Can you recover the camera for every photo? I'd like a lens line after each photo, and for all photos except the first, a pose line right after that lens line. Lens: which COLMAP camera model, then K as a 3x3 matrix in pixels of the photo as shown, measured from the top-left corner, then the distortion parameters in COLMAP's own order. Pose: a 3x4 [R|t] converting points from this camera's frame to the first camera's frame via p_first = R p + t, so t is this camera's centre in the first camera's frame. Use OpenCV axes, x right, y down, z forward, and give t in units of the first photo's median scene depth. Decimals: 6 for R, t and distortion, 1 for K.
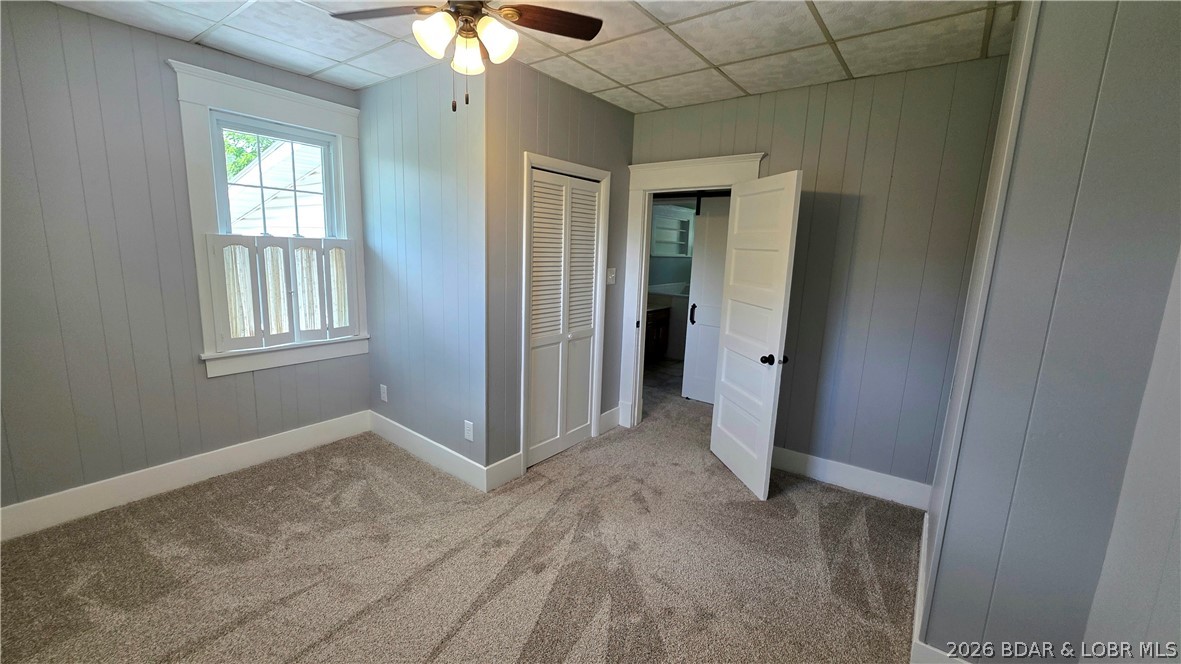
lens RADIAL K [[475.7, 0, 583.5], [0, 475.7, 331.3], [0, 0, 1]] dist [0.001764, -0.001488]
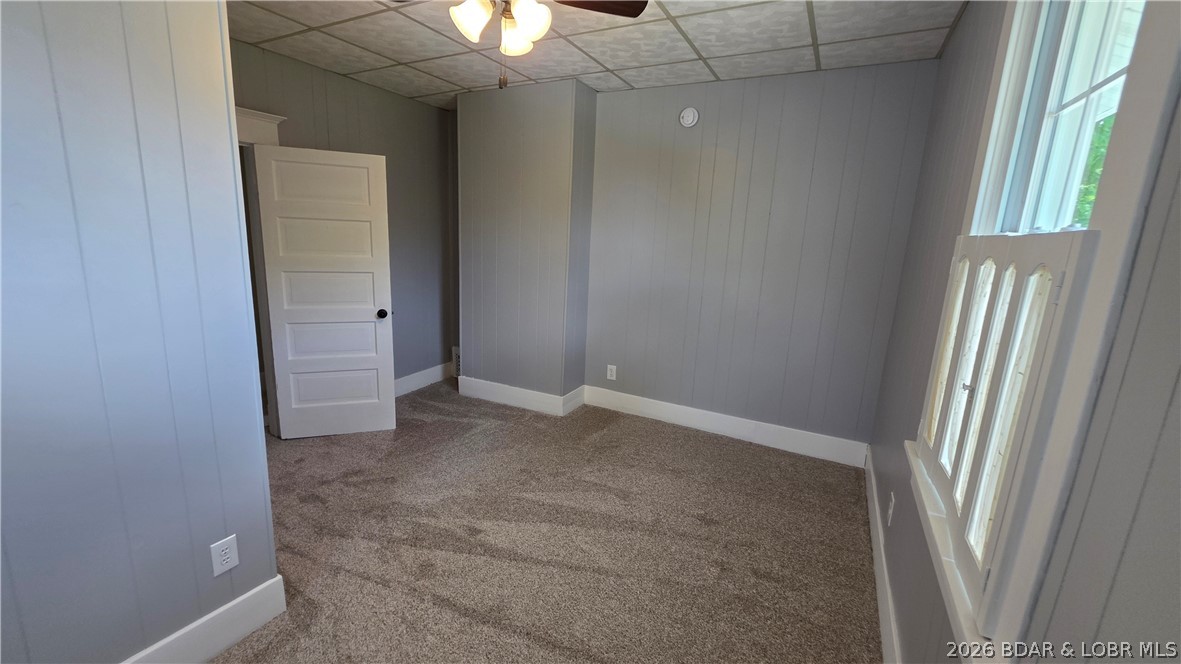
lens RADIAL K [[475.7, 0, 584.1], [0, 475.7, 329.1], [0, 0, 1]] dist [0.001764, -0.001488]
pose [[-0.158412, -0.238030, 0.958252, -0.870899], [0.135654, 0.956057, 0.259910, -0.149495], [-0.978010, 0.171163, -0.119161, 0.673148]]
